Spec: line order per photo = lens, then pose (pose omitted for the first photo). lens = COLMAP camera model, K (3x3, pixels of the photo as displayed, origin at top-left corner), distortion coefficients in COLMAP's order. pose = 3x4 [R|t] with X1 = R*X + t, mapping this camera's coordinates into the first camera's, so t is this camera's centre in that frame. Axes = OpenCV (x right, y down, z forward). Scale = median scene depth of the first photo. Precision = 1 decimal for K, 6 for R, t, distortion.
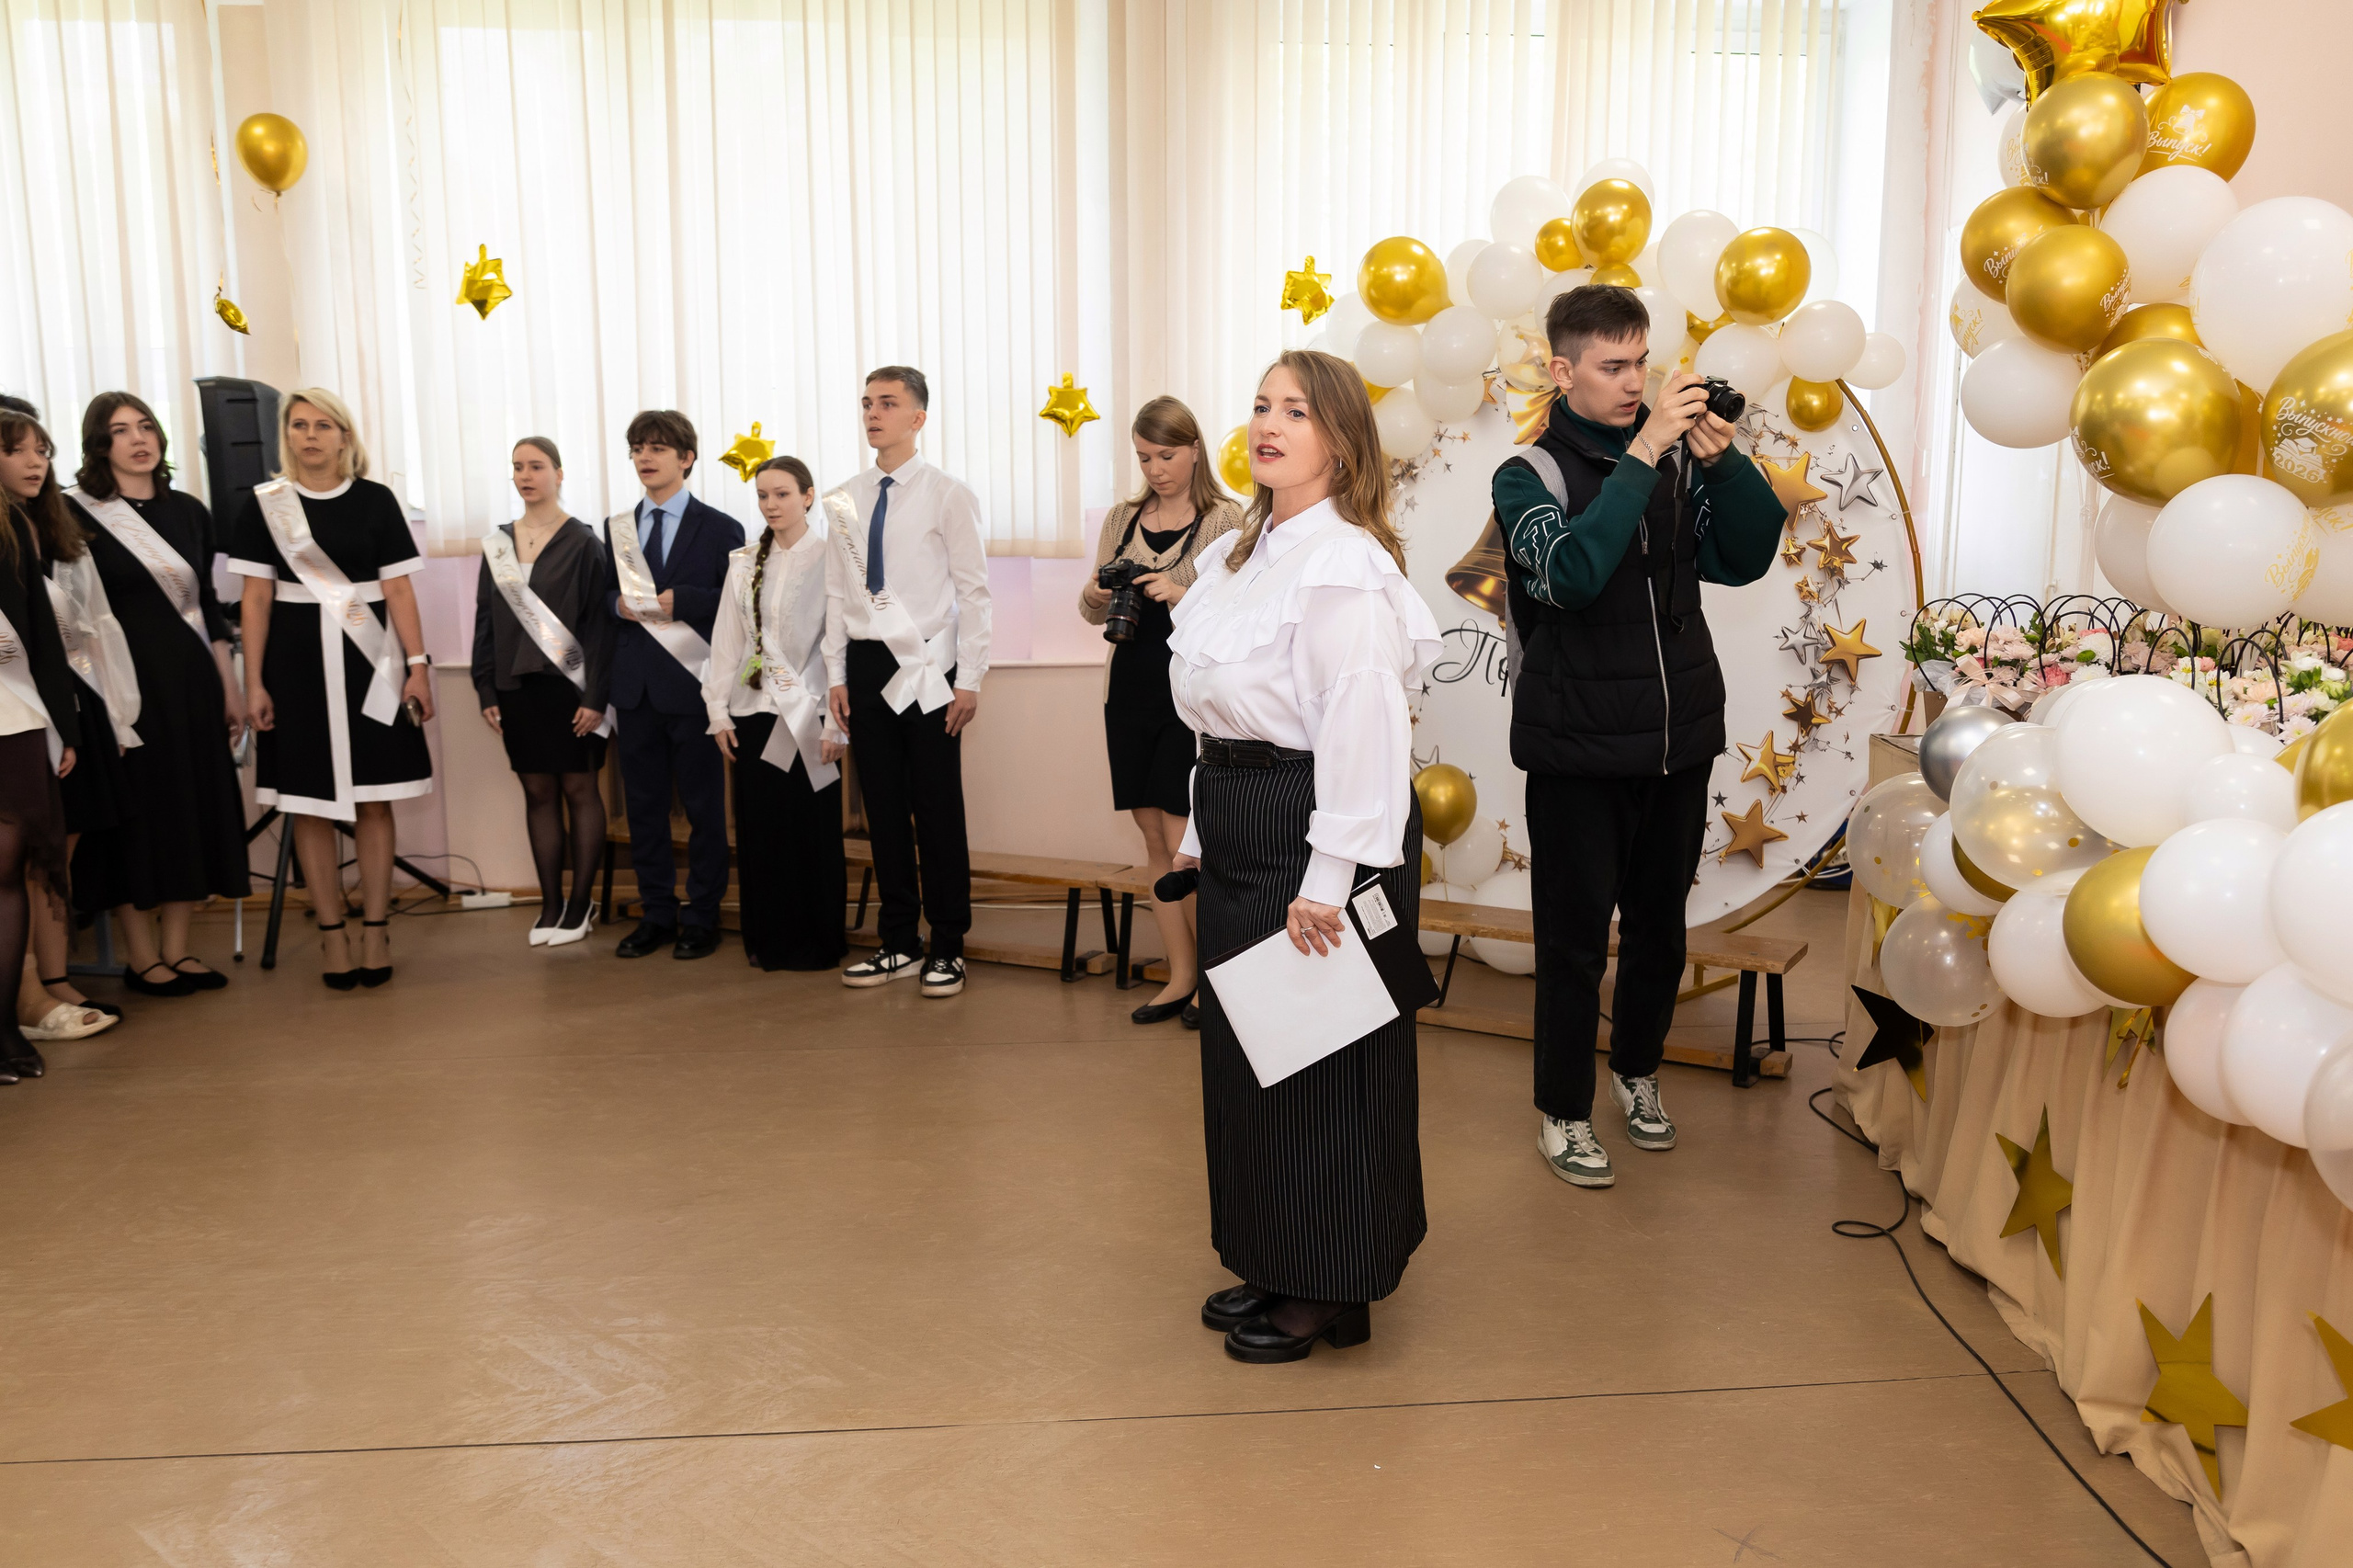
lens RADIAL K [[1797.2, 0, 1173.1], [0, 1797.2, 844.8], [0, 0, 1]] dist [-0.033710, 0.002419]
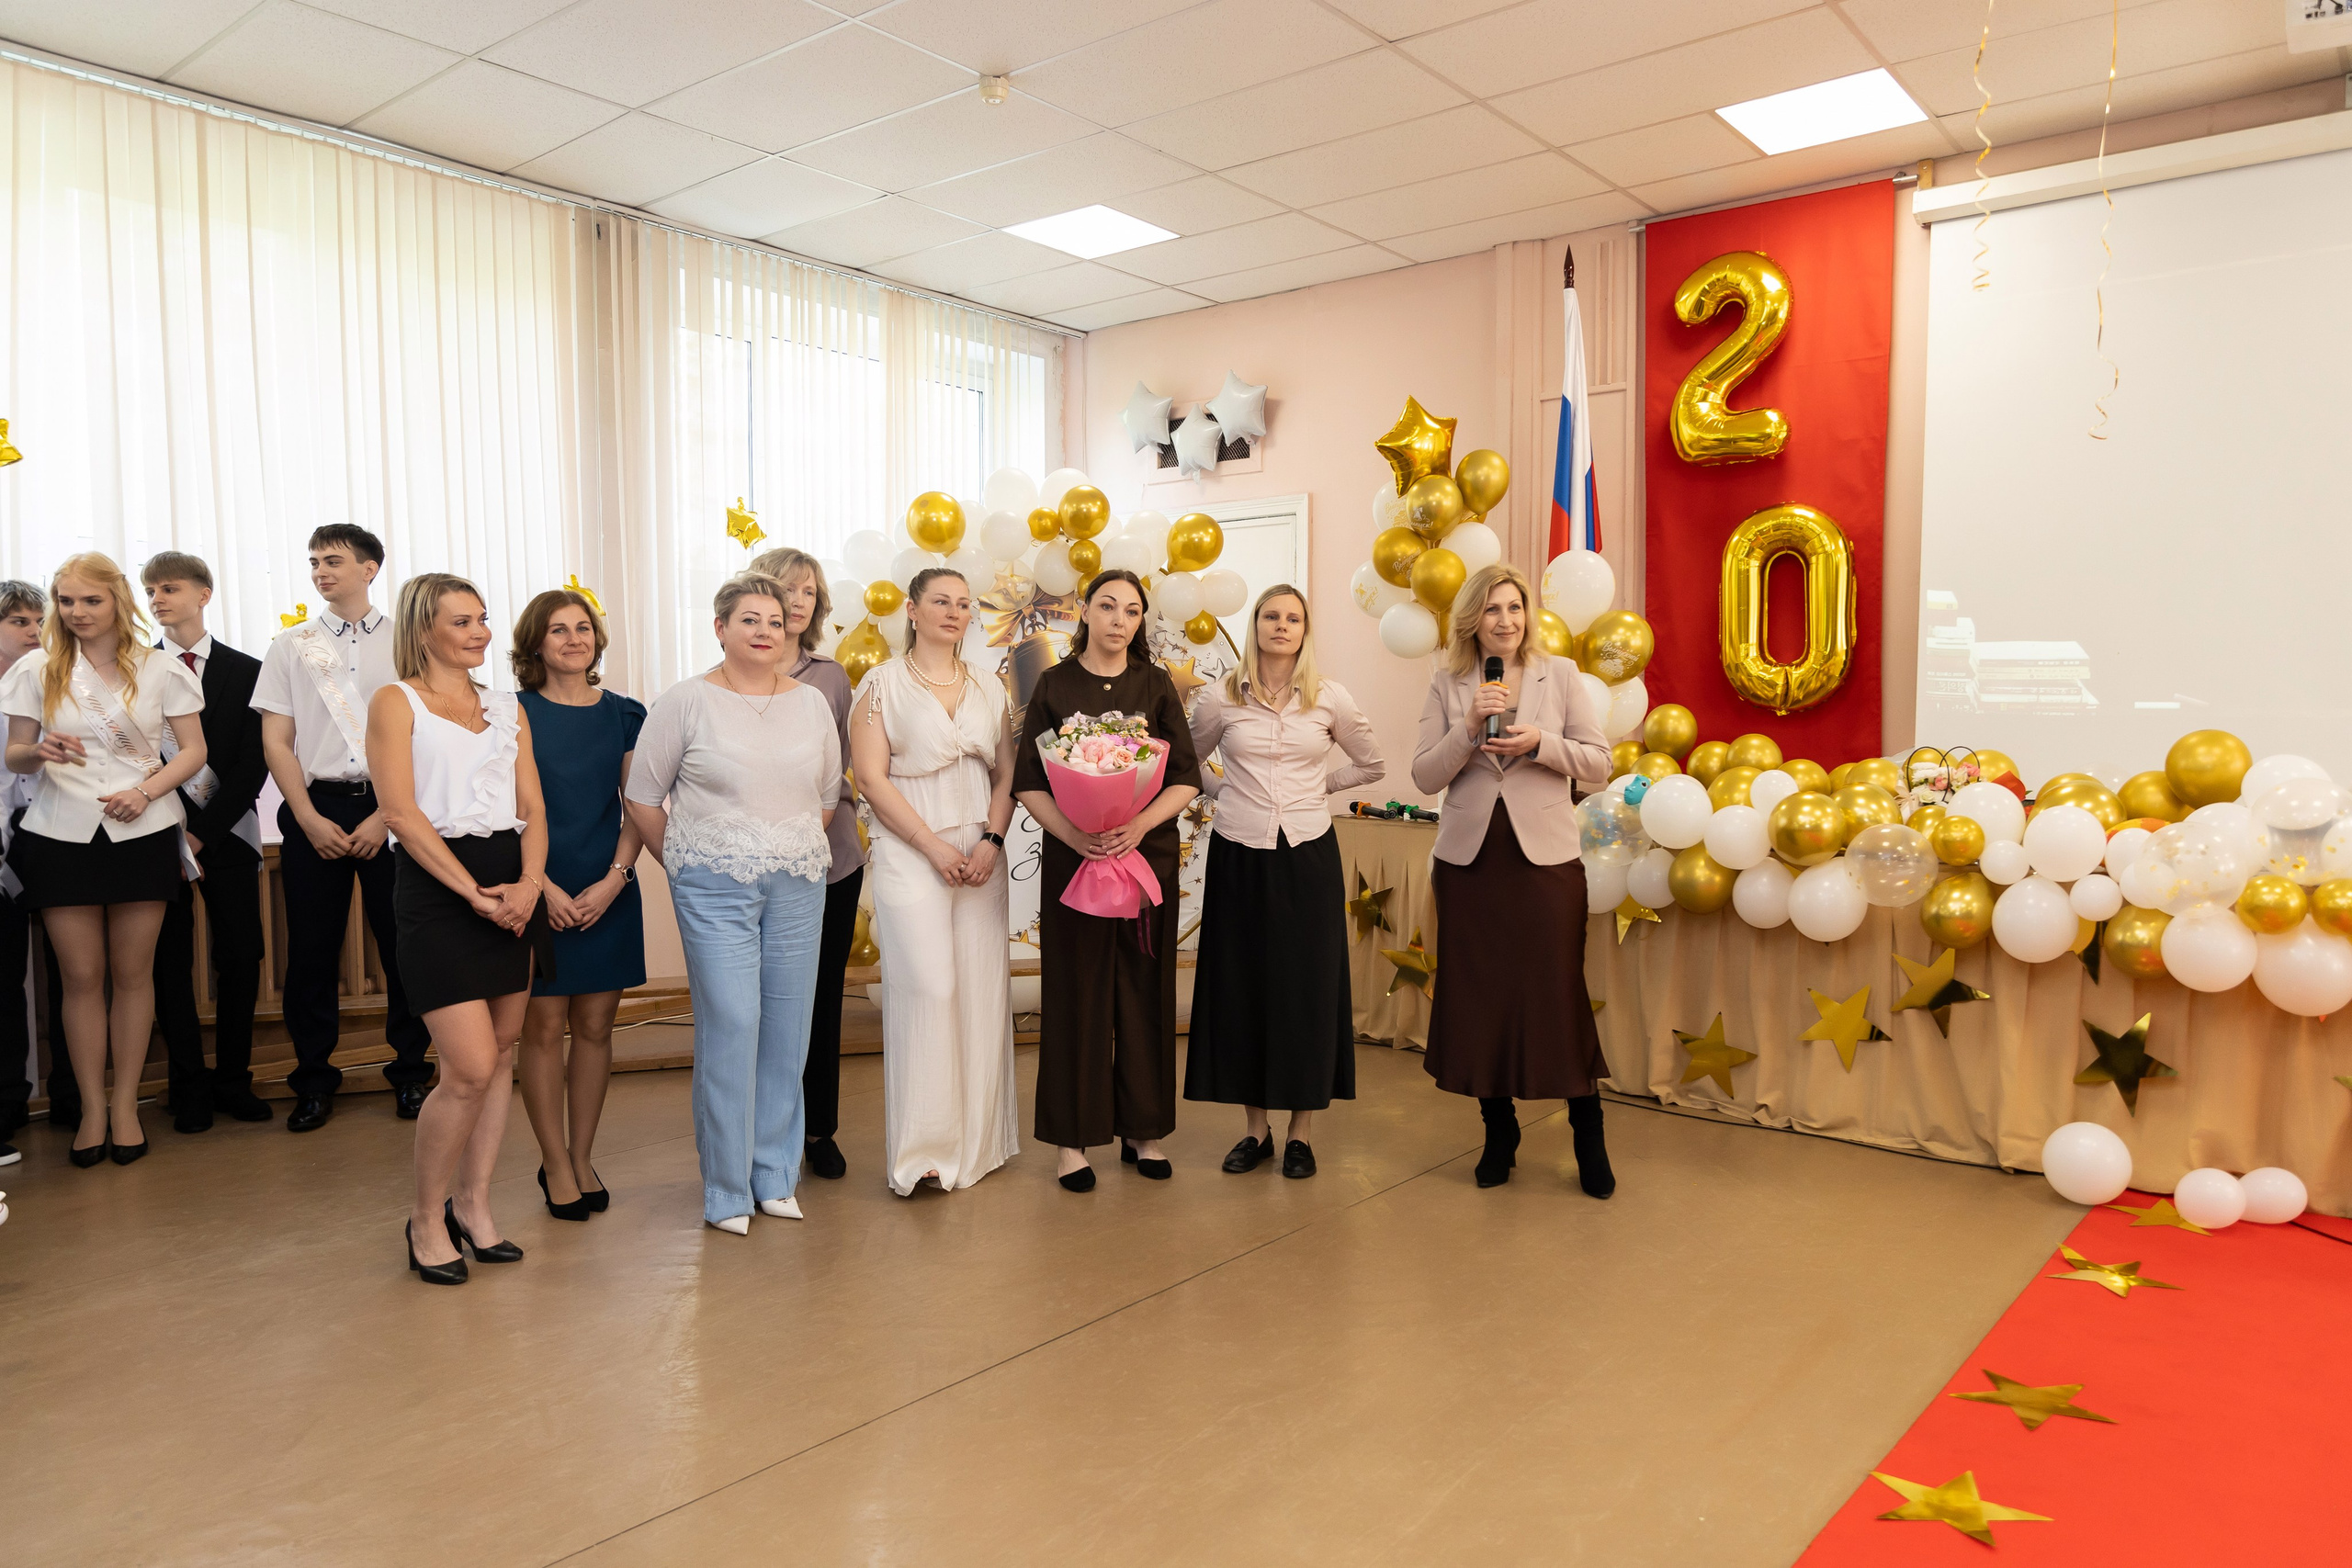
lens RADIAL K [[1596.4, 0, 1177.1], [0, 1596.4, 782.8], [0, 0, 1]] dist [0.008998, -0.010356]
pose [[0.703708, -0.031899, 0.709773, -0.675538], [0.128226, 0.988290, -0.082714, 0.014118], [-0.698823, 0.149218, 0.699557, -0.001519]]
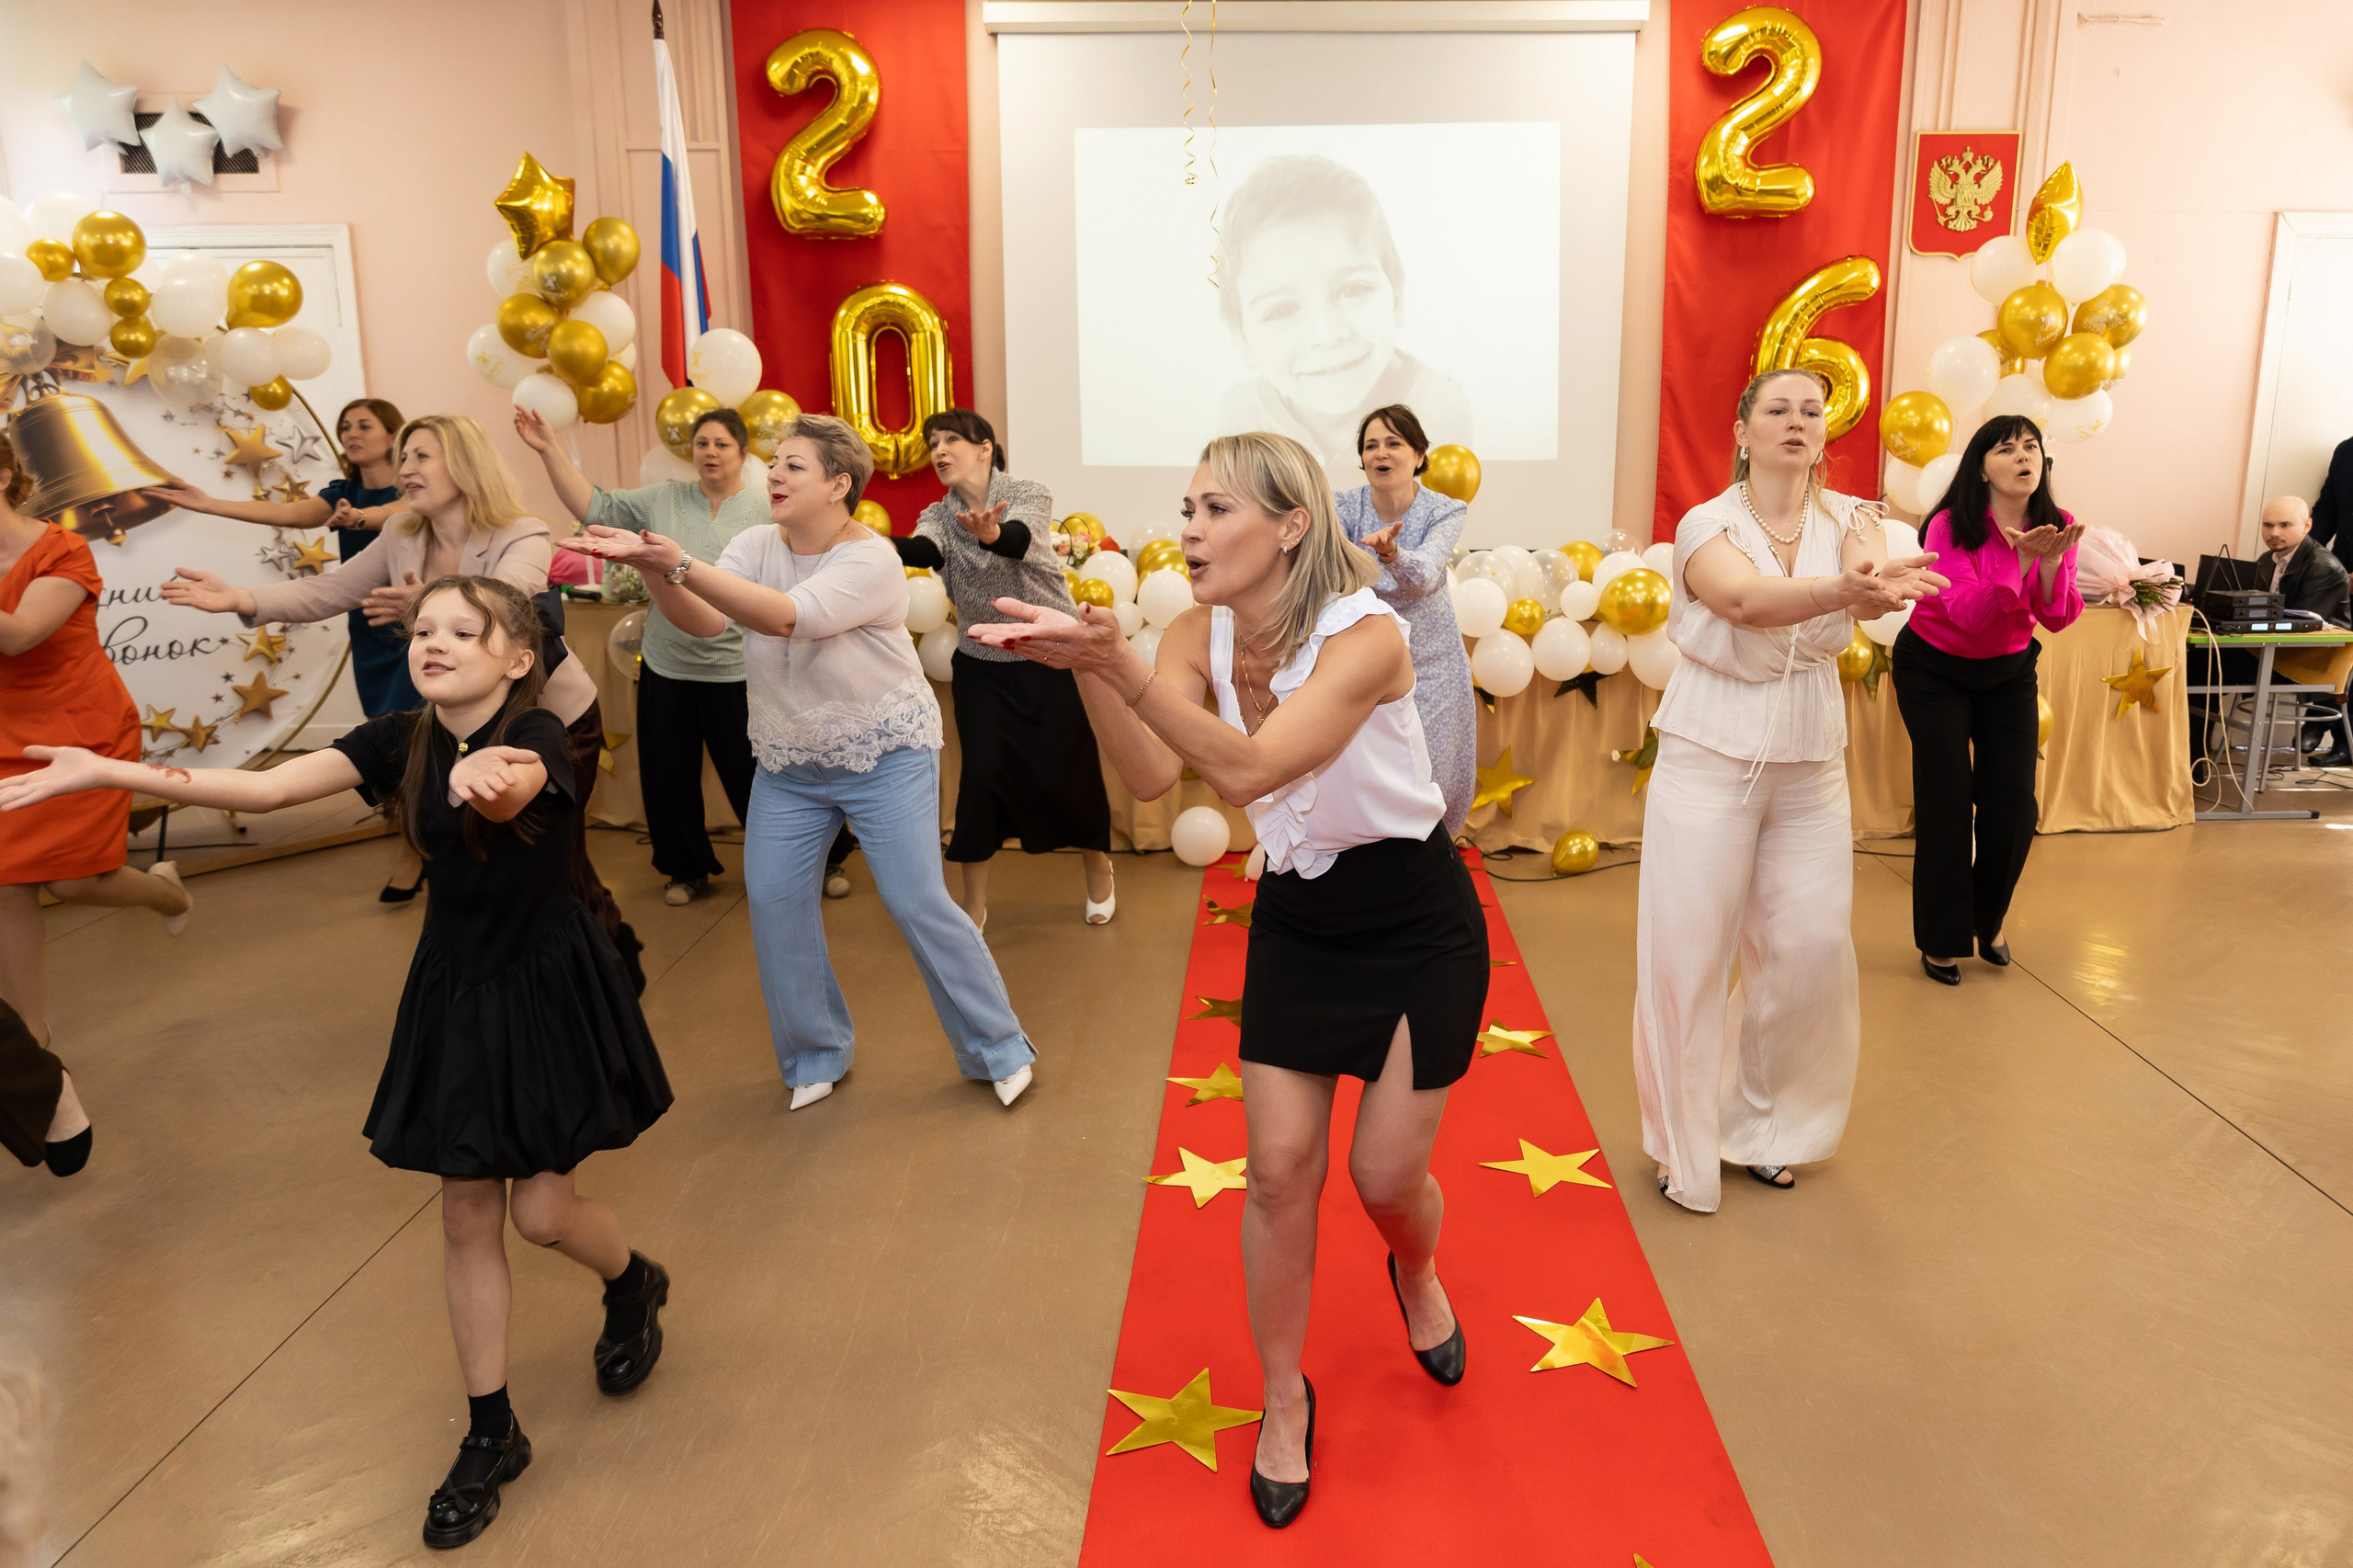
lens RADIAL K [[1668.6, 0, 1235.1], [0, 1668.6, 761.7], [0, 0, 1]] dist [0.004053, -0.006453]
pose [[0.120990, -0.205244, 0.971204, -0.877760], [0.180489, 0.966631, 0.181793, -0.057442], [-0.976107, 0.153297, 0.153997, 0.065518]]
